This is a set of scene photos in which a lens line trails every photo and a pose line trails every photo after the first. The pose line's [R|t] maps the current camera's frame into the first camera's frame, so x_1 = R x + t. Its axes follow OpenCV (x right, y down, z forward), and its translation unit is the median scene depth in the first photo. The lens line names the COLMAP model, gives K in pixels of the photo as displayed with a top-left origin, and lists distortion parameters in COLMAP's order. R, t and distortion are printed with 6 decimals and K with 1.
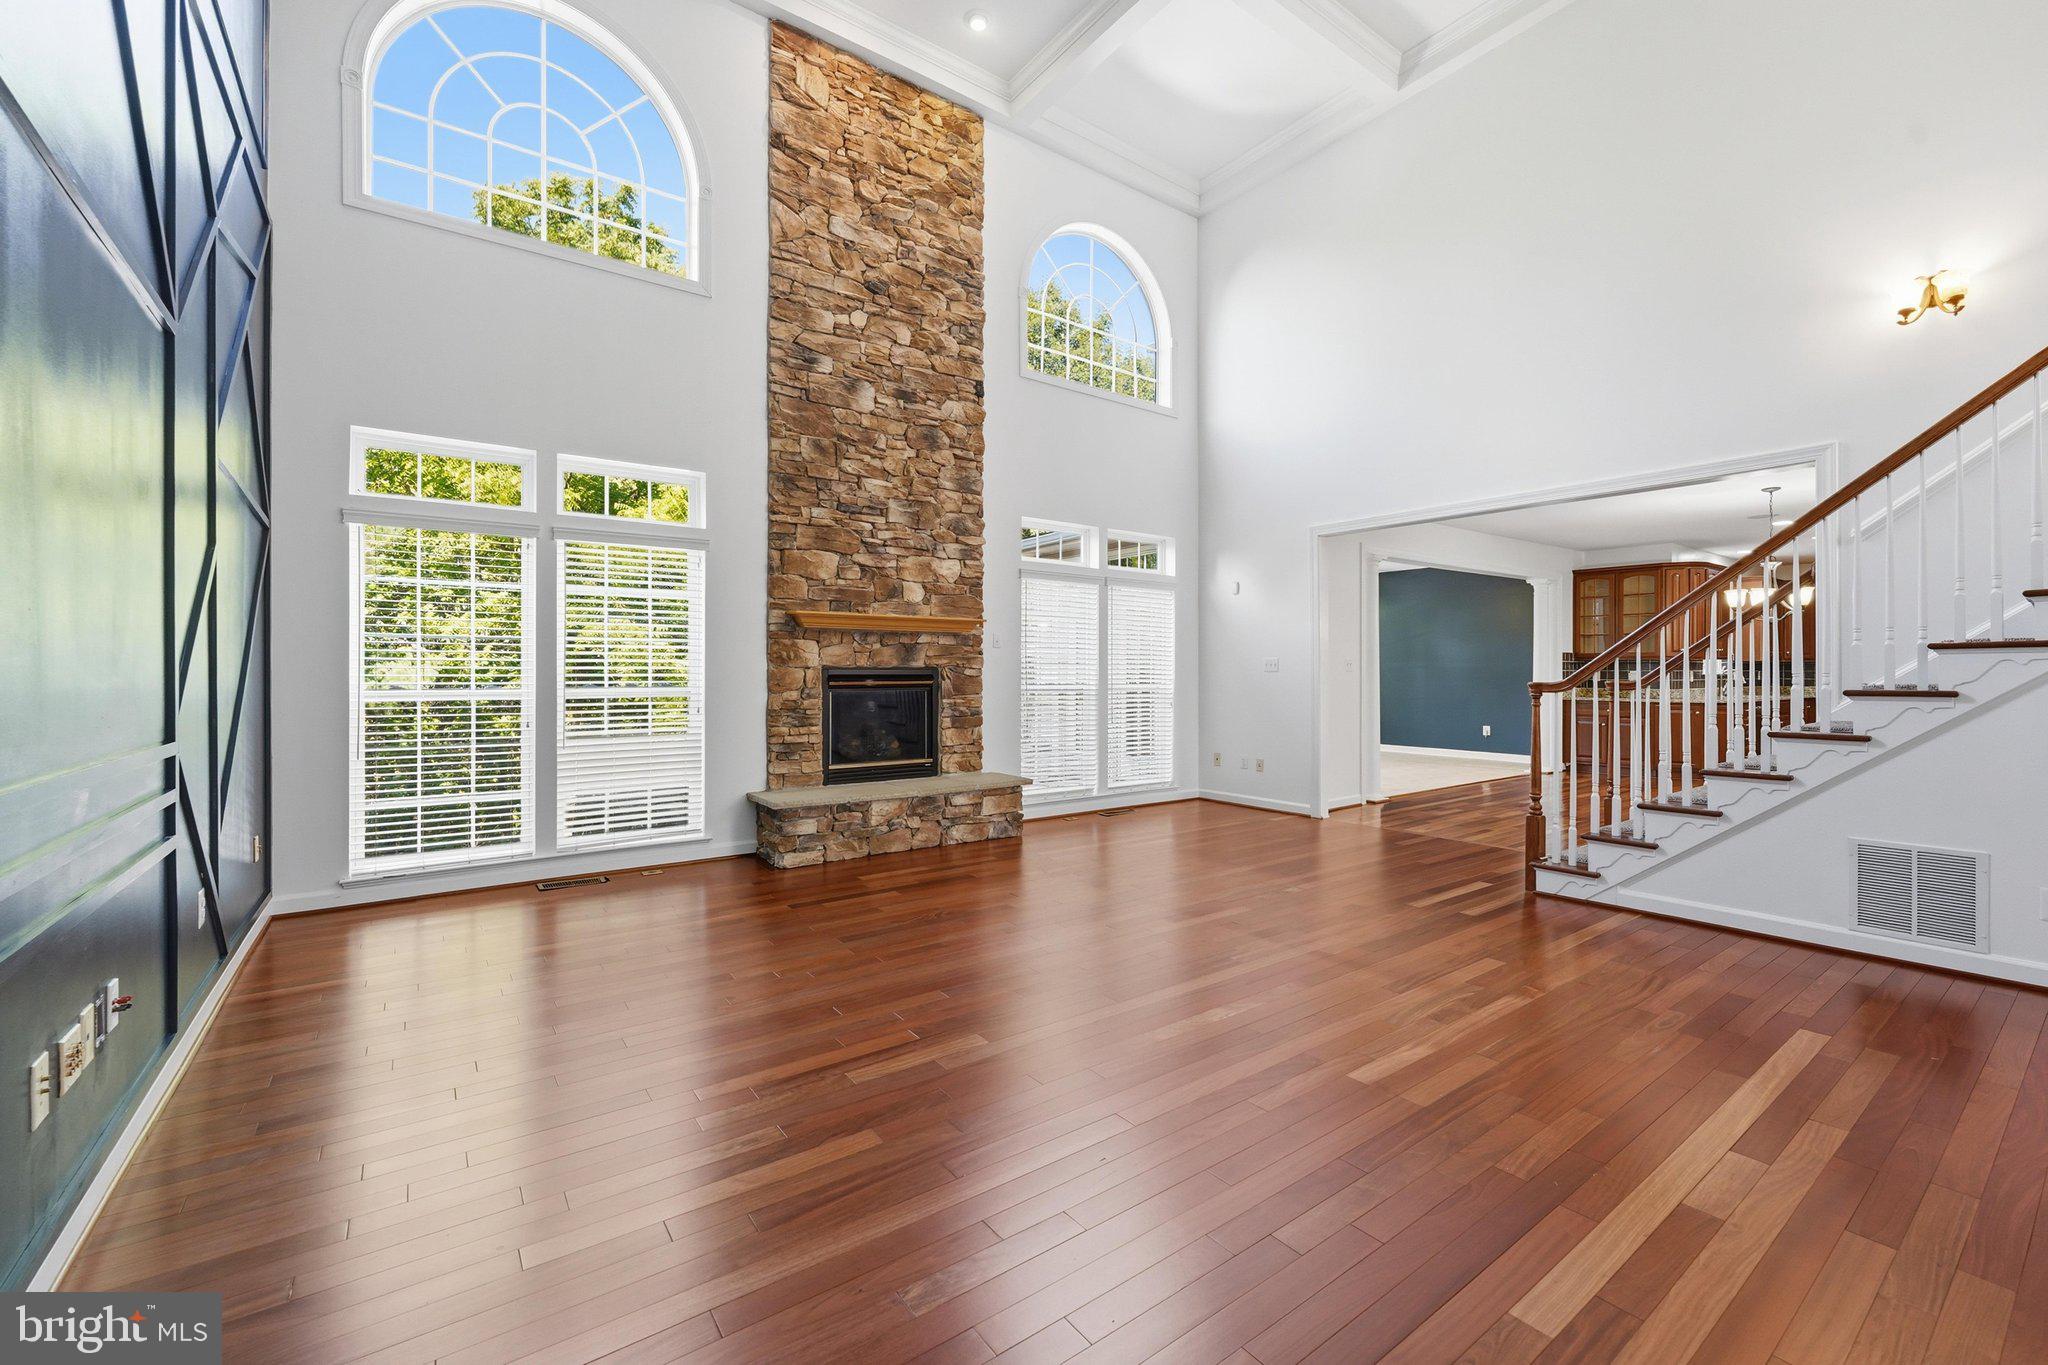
lens RADIAL K [[839.4, 0, 1027.6], [0, 839.4, 674.2], [0, 0, 1]] dist [0.007408, 0.000676]
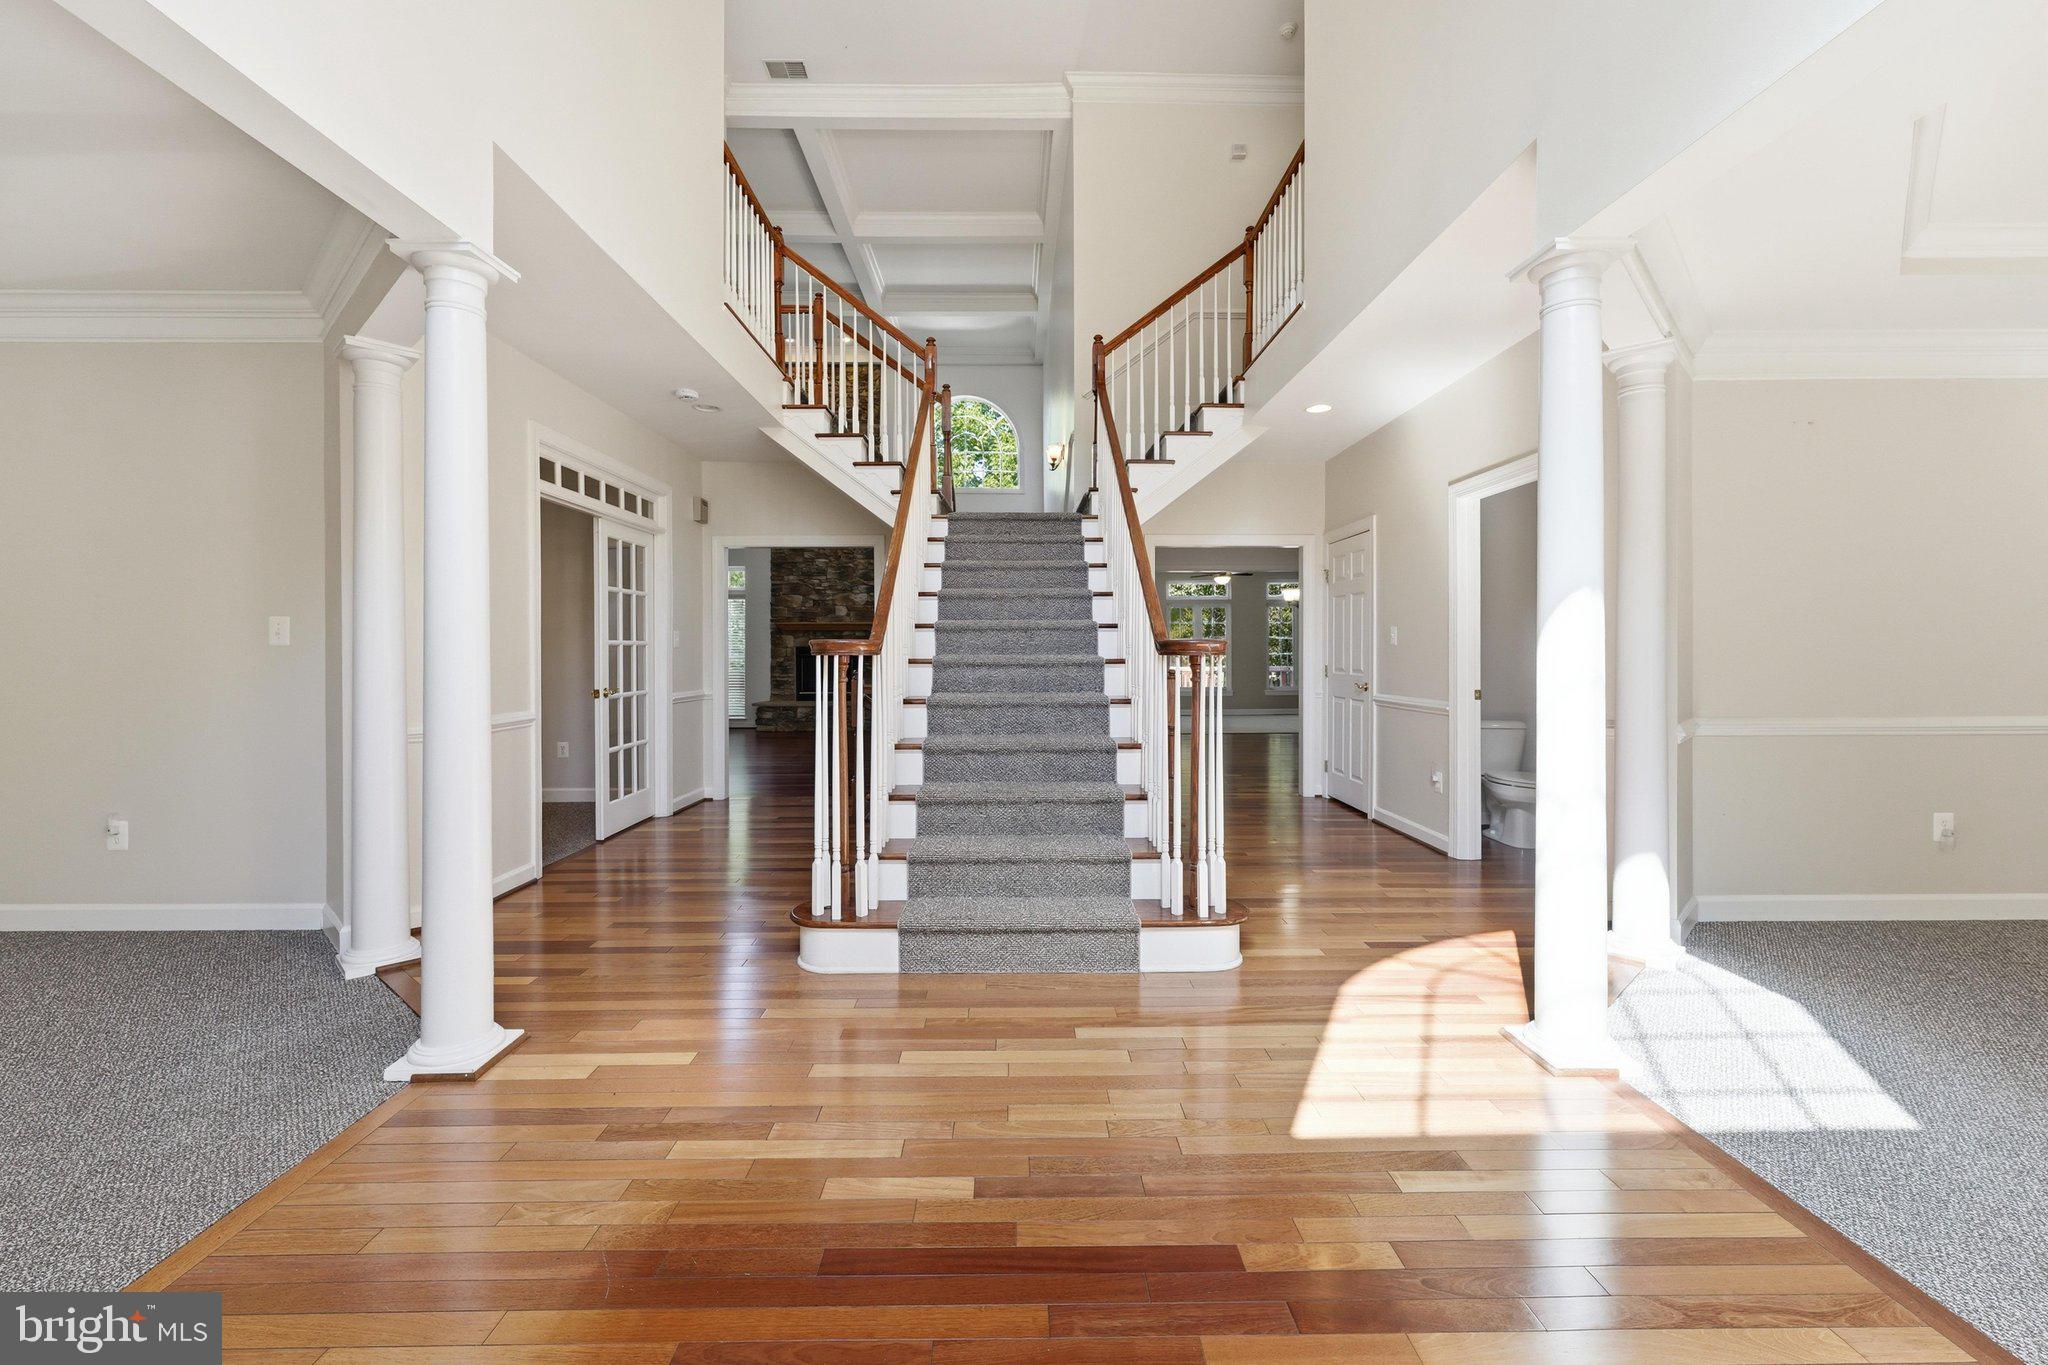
lens RADIAL K [[839.4, 0, 1022.7], [0, 839.4, 667.5], [0, 0, 1]] dist [0.007408, 0.000676]
pose [[0.811201, 0.009444, -0.584691, 1.554831], [0.001171, 0.999841, 0.017774, 0.006575], [0.584766, -0.015103, 0.811061, -0.453225]]
